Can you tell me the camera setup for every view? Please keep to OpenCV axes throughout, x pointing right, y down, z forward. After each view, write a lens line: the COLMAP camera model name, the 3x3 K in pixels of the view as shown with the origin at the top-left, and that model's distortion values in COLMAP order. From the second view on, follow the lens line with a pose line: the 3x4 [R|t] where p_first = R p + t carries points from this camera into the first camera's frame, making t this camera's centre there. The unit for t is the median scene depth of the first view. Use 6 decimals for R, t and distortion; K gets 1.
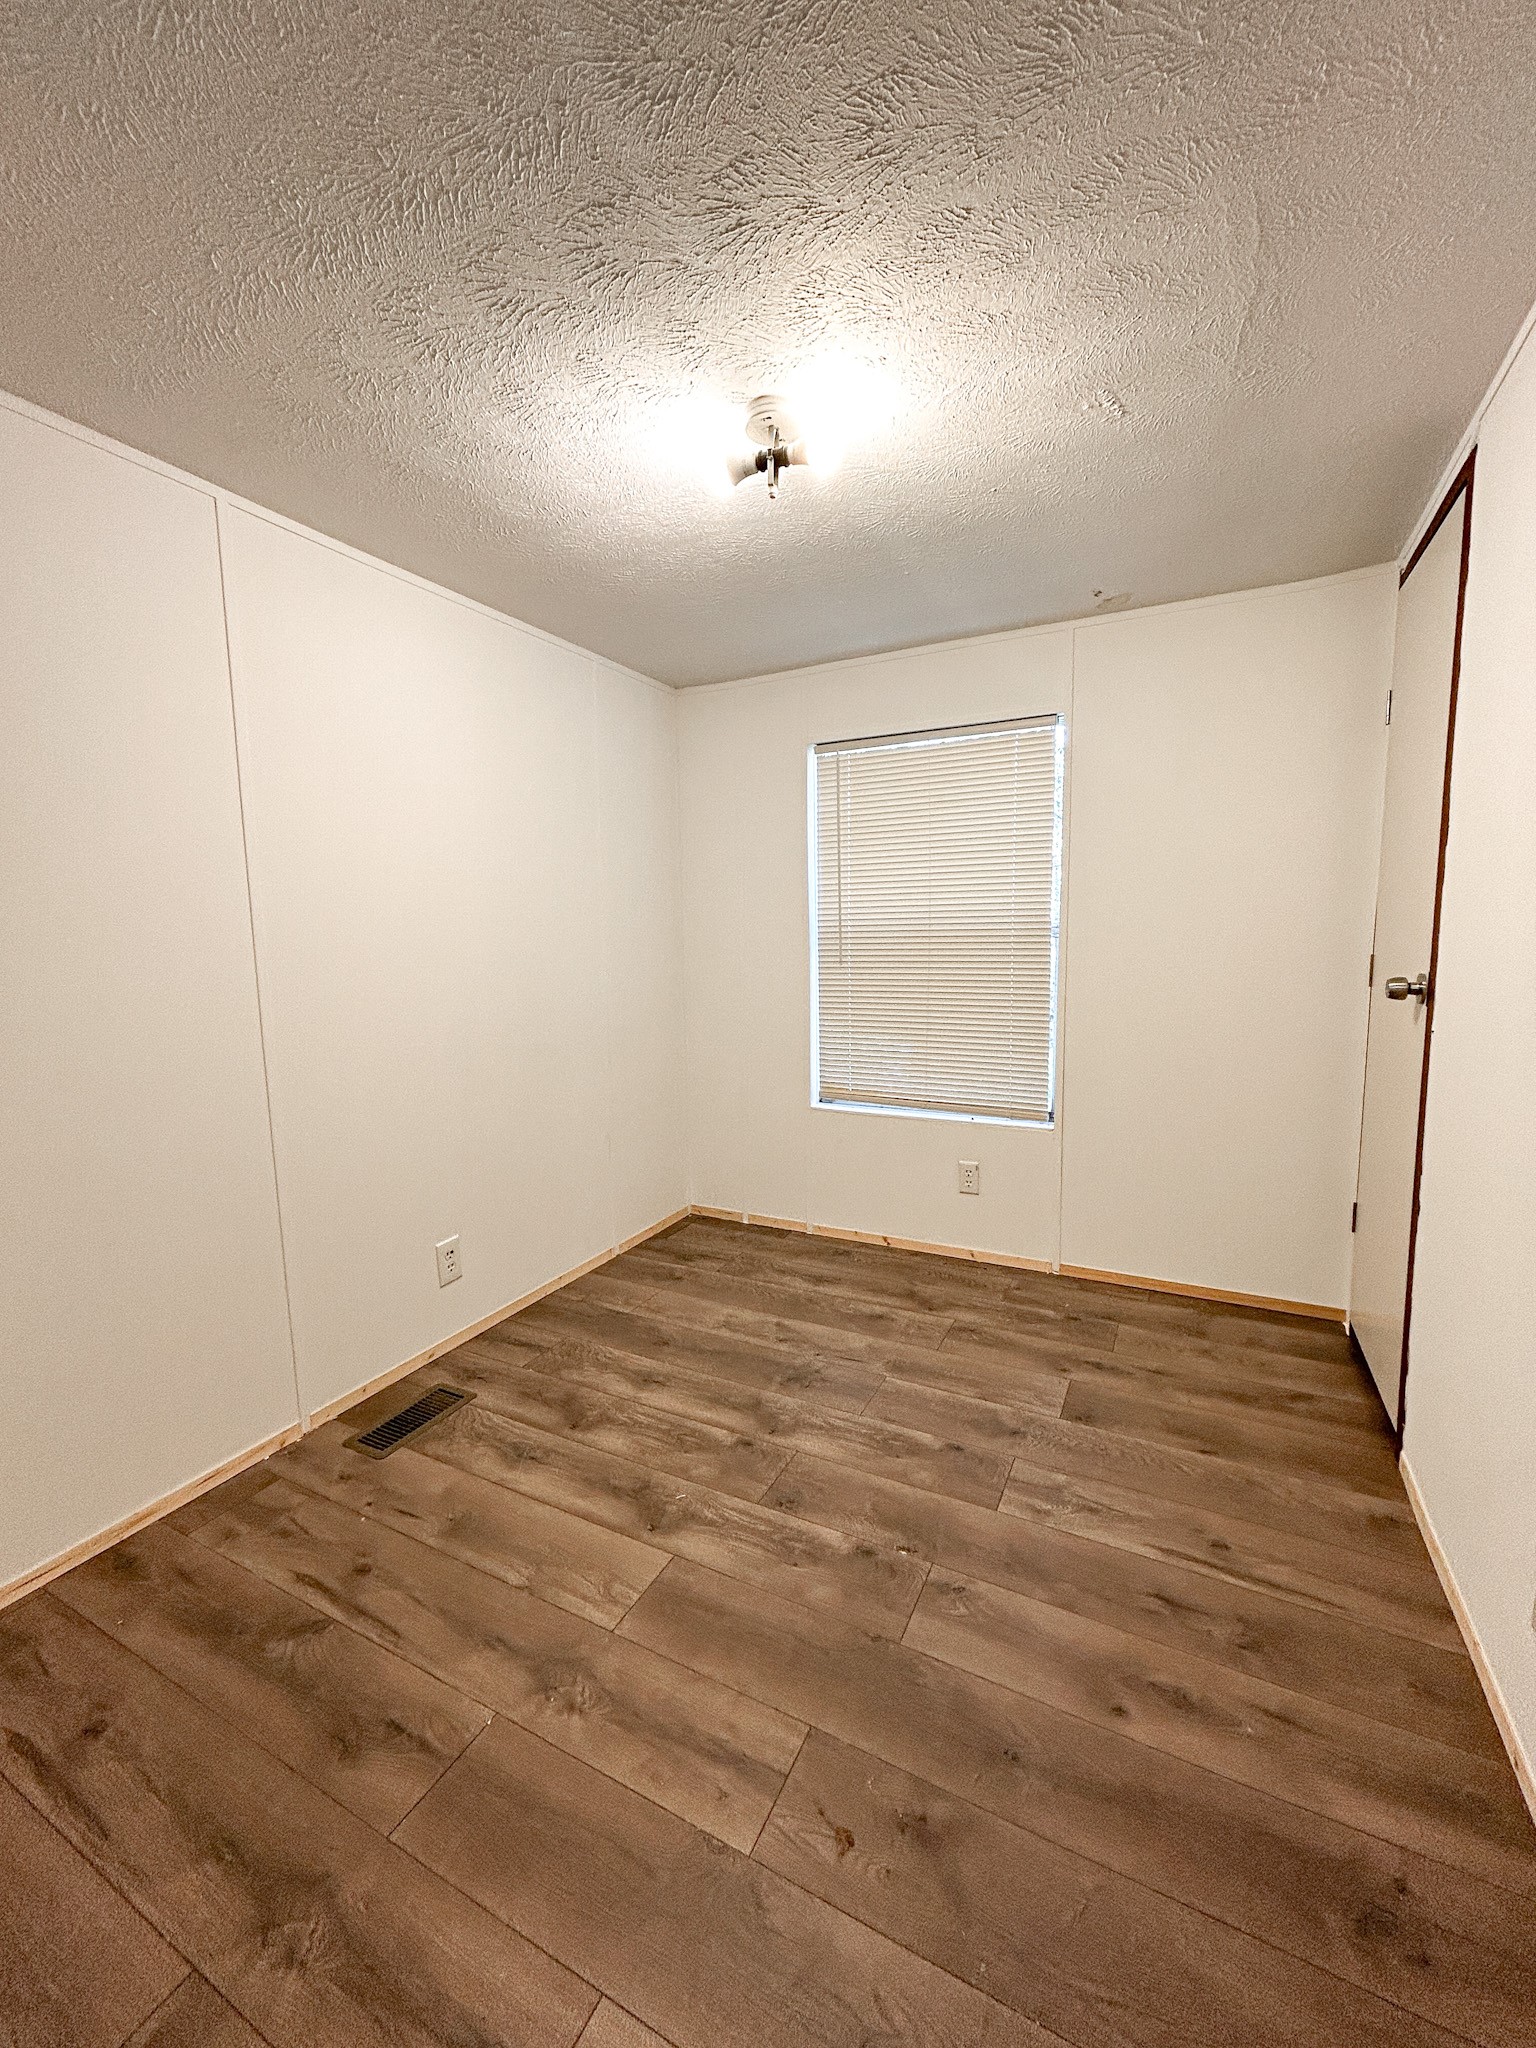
lens RADIAL K [[820.3, 0, 768.0], [0, 820.3, 1024.0], [0, 0, 1]] dist [-0.001242, -0.000017]
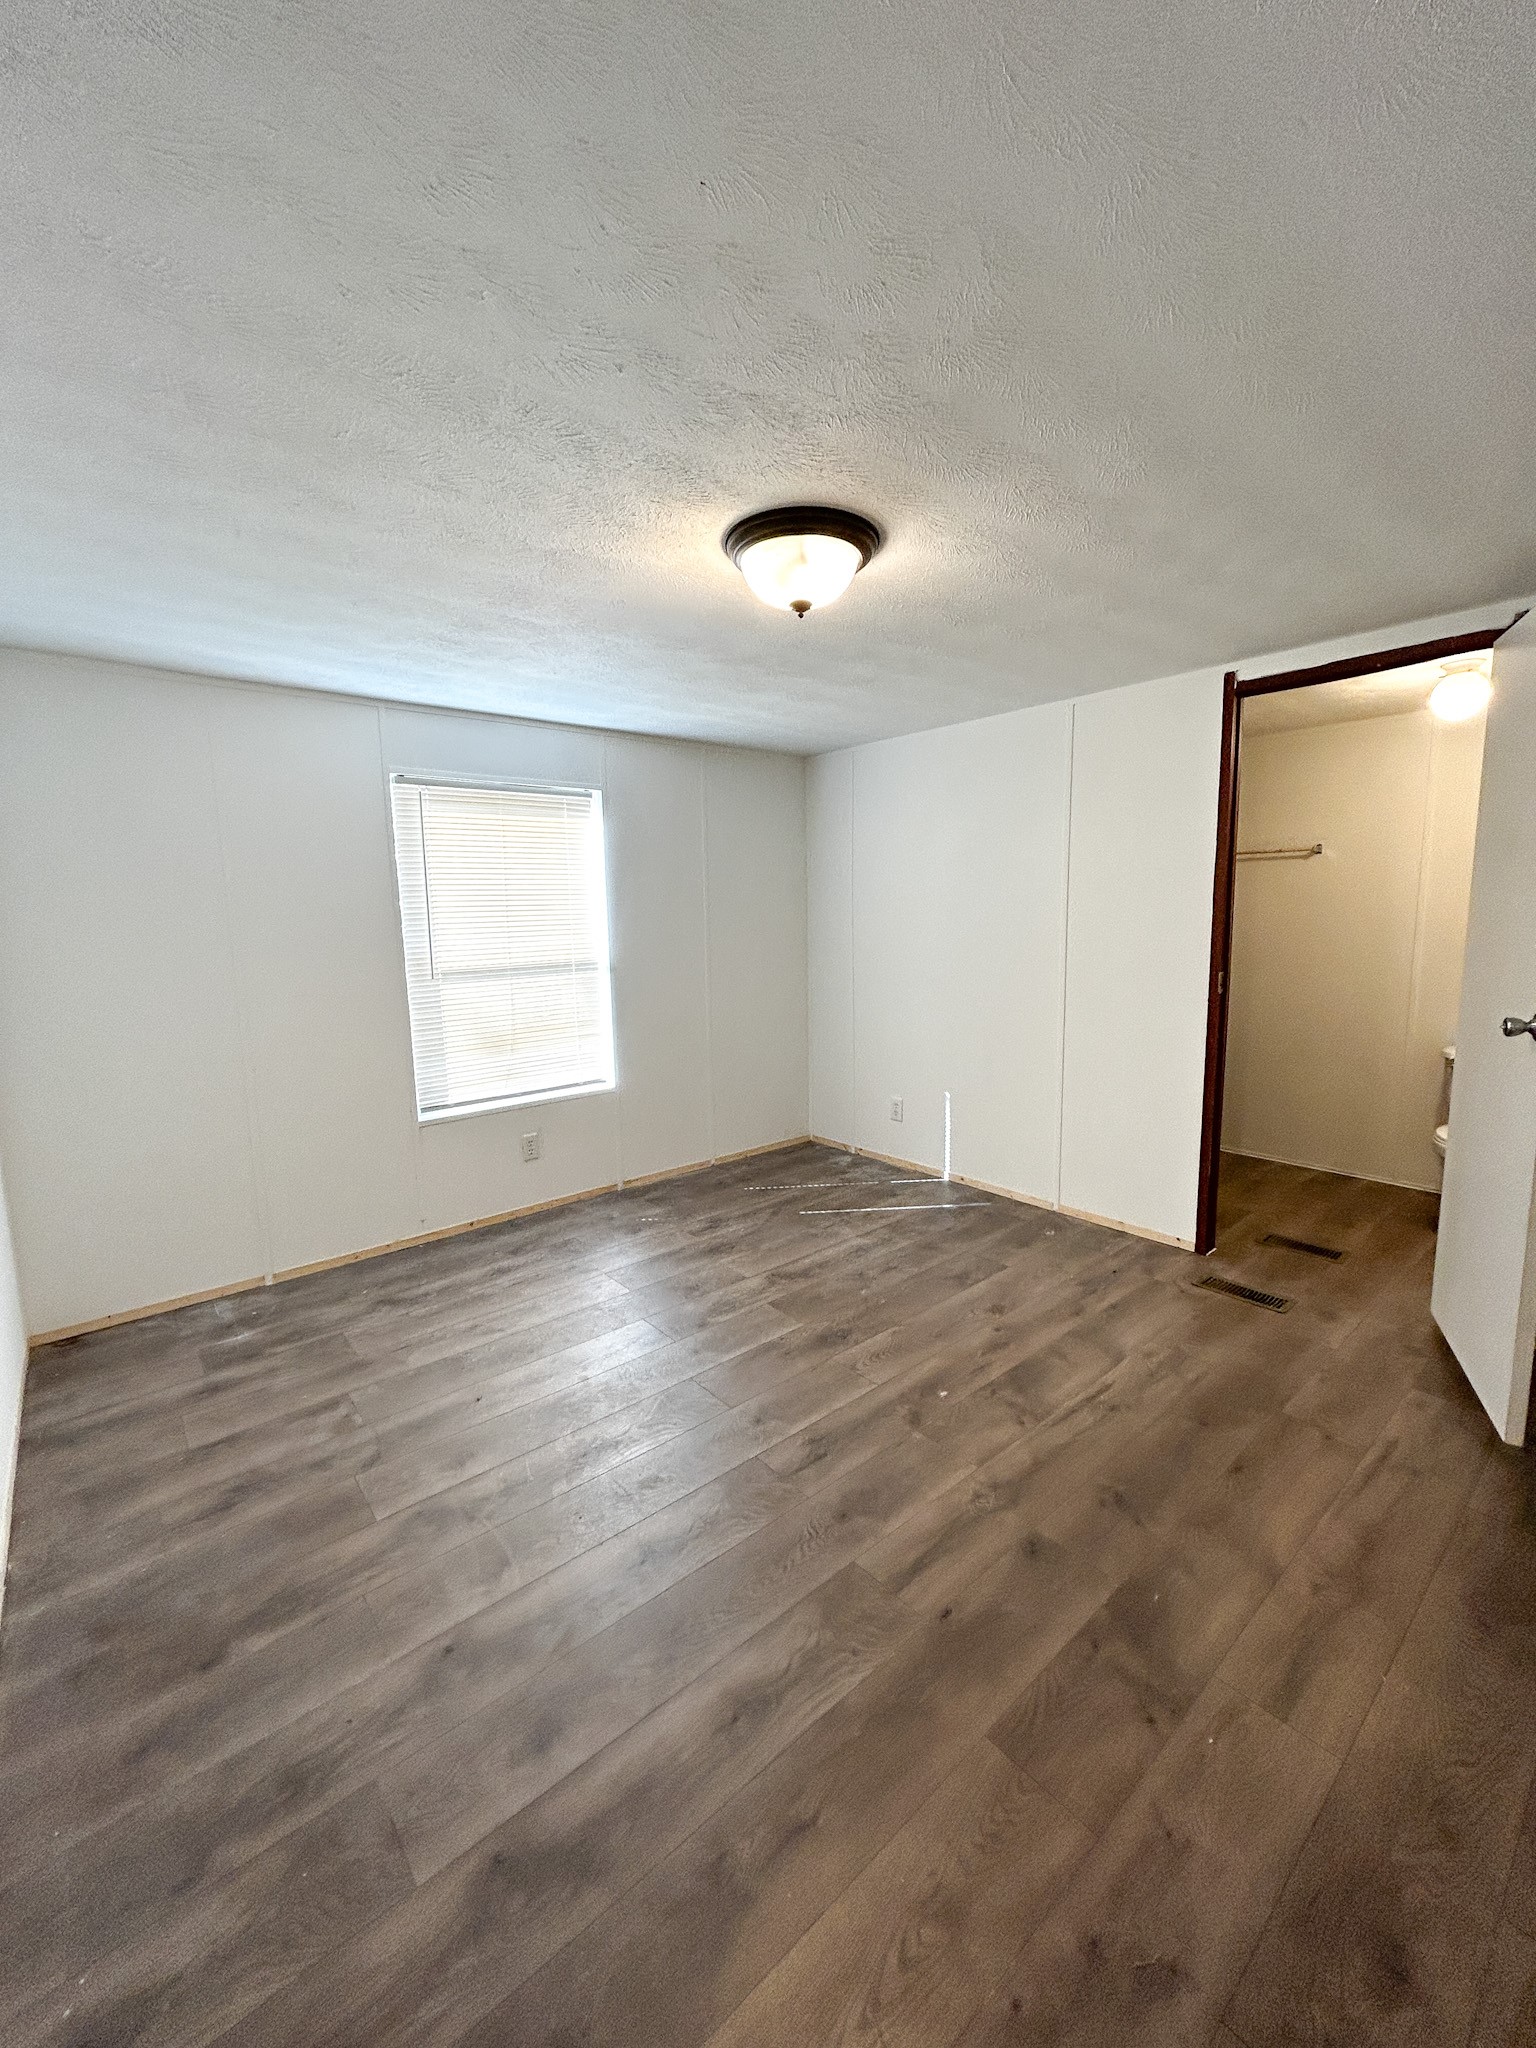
lens RADIAL K [[838.7, 0, 768.0], [0, 838.7, 1024.0], [0, 0, 1]] dist [-0.002588, -0.000289]
pose [[-0.371702, 0.181937, -0.910350, 1.407803], [-0.068052, 0.972630, 0.222171, -0.364386], [0.925855, 0.144533, -0.349147, 1.431603]]
